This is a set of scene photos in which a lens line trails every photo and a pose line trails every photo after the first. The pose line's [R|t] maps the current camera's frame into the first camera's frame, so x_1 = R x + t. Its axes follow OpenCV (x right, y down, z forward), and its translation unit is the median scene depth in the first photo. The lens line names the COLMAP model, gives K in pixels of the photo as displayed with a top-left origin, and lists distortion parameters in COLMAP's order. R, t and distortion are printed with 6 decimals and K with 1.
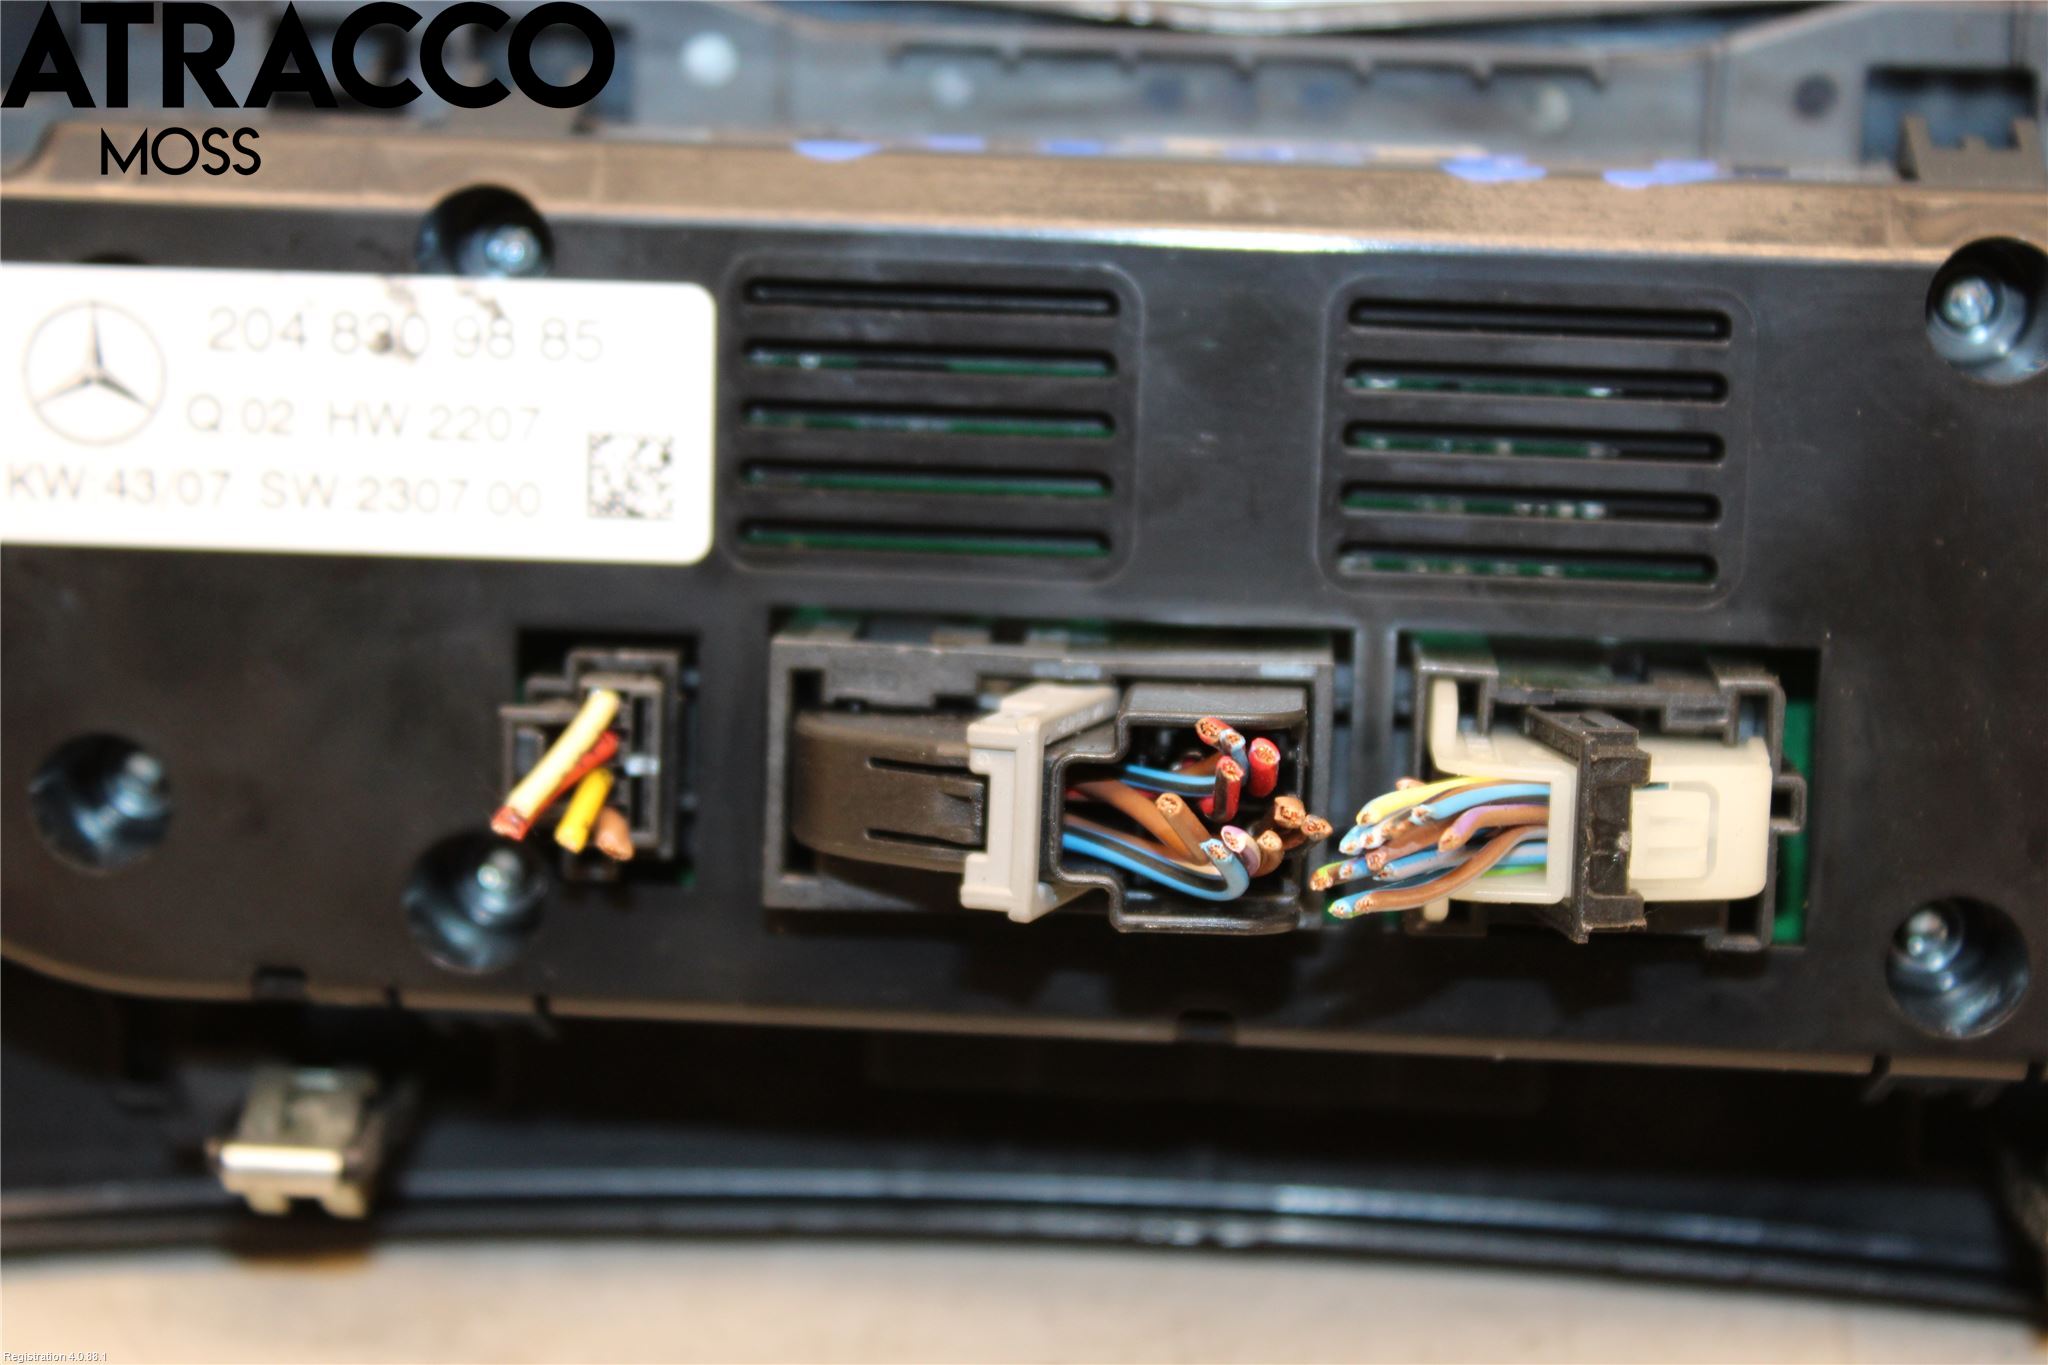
lens RADIAL K [[4902.7, 0, 1024.0], [0, 4902.7, 682.5], [0, 0, 1]] dist [0.112119, 0.225126]
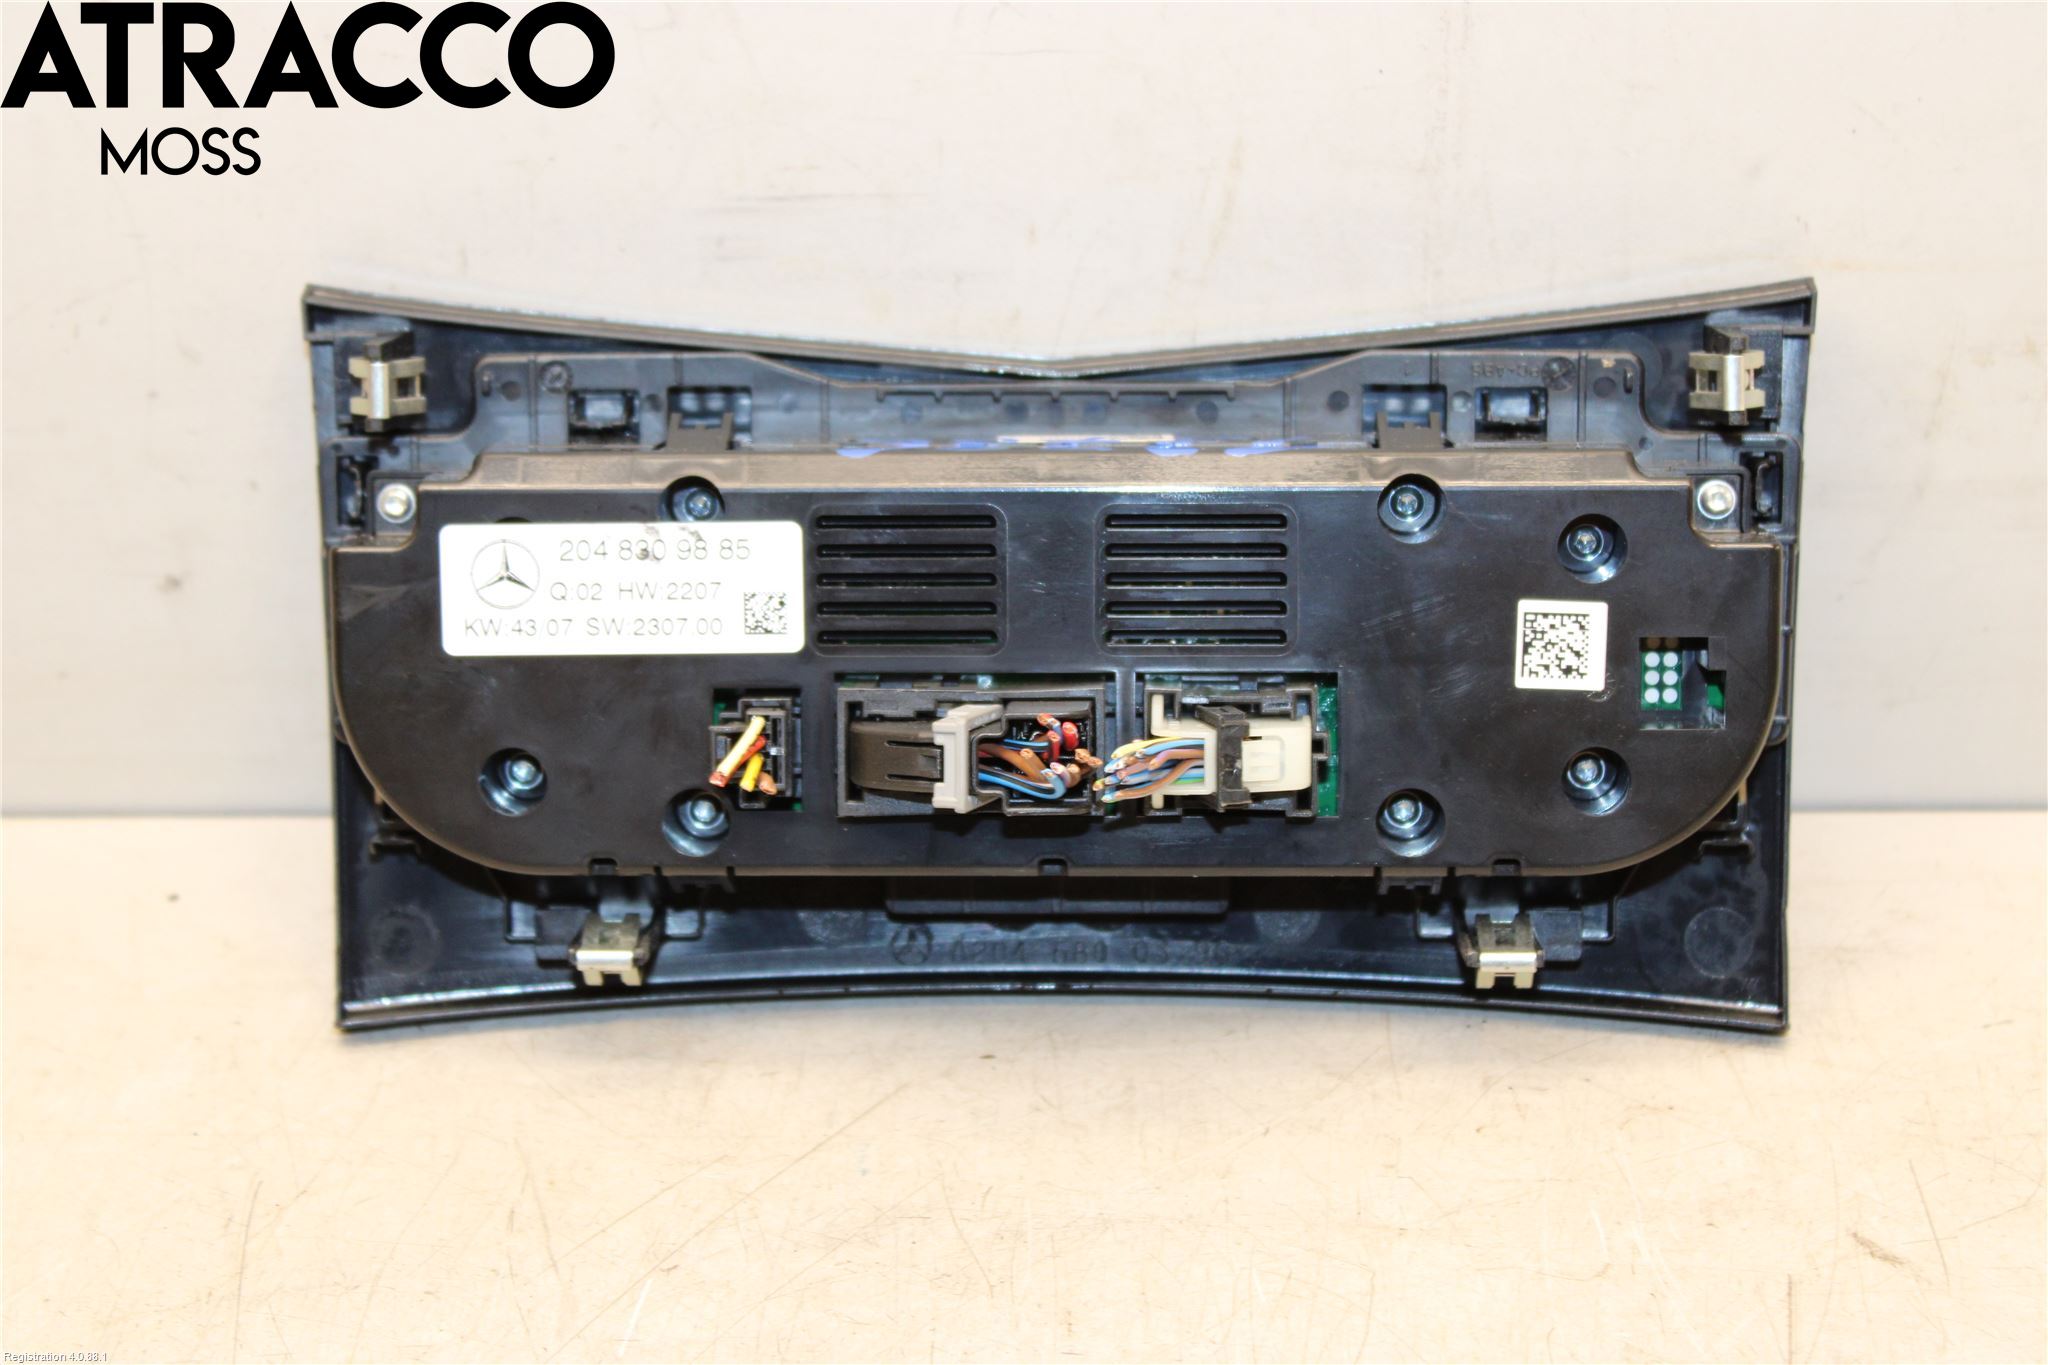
lens RADIAL K [[4436.0, 0, 1024.0], [0, 4436.0, 682.5], [0, 0, 1]] dist [0.019266, 0.357597]
pose [[0.999052, -0.040508, 0.015948, -0.001702], [0.040815, 0.998977, -0.019472, 0.028821], [-0.015143, 0.020104, 0.999683, -0.893174]]
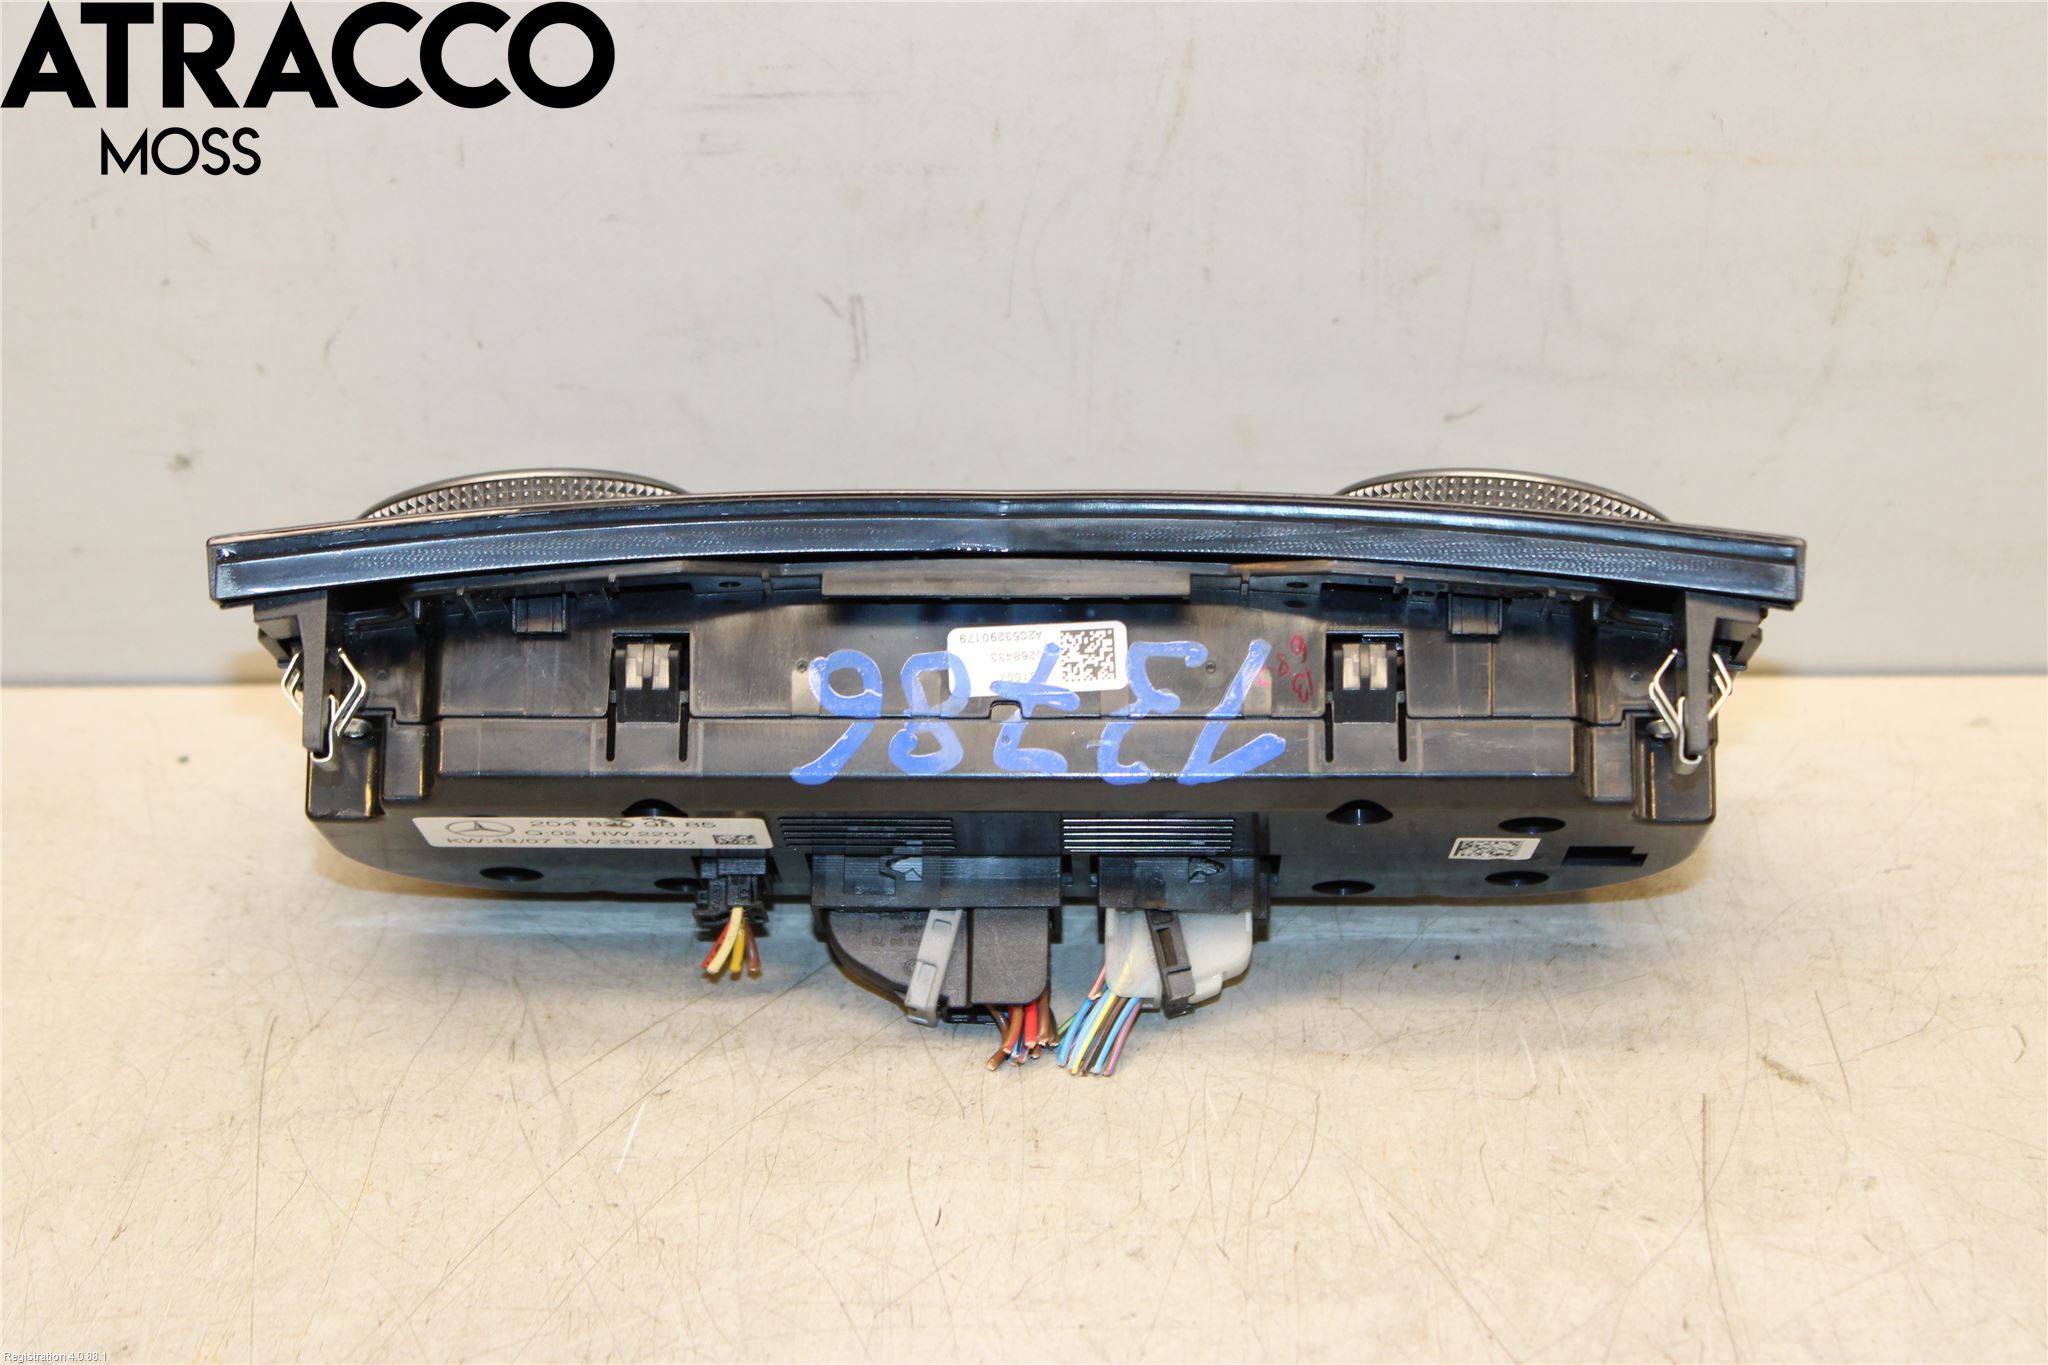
lens RADIAL K [[4436.0, 0, 1024.0], [0, 4436.0, 682.5], [0, 0, 1]] dist [0.019266, 0.357597]
pose [[0.998589, -0.041906, 0.032613, -0.025451], [0.042125, 0.999094, -0.006053, 0.066584], [-0.032330, 0.007418, 0.999450, -1.025530]]
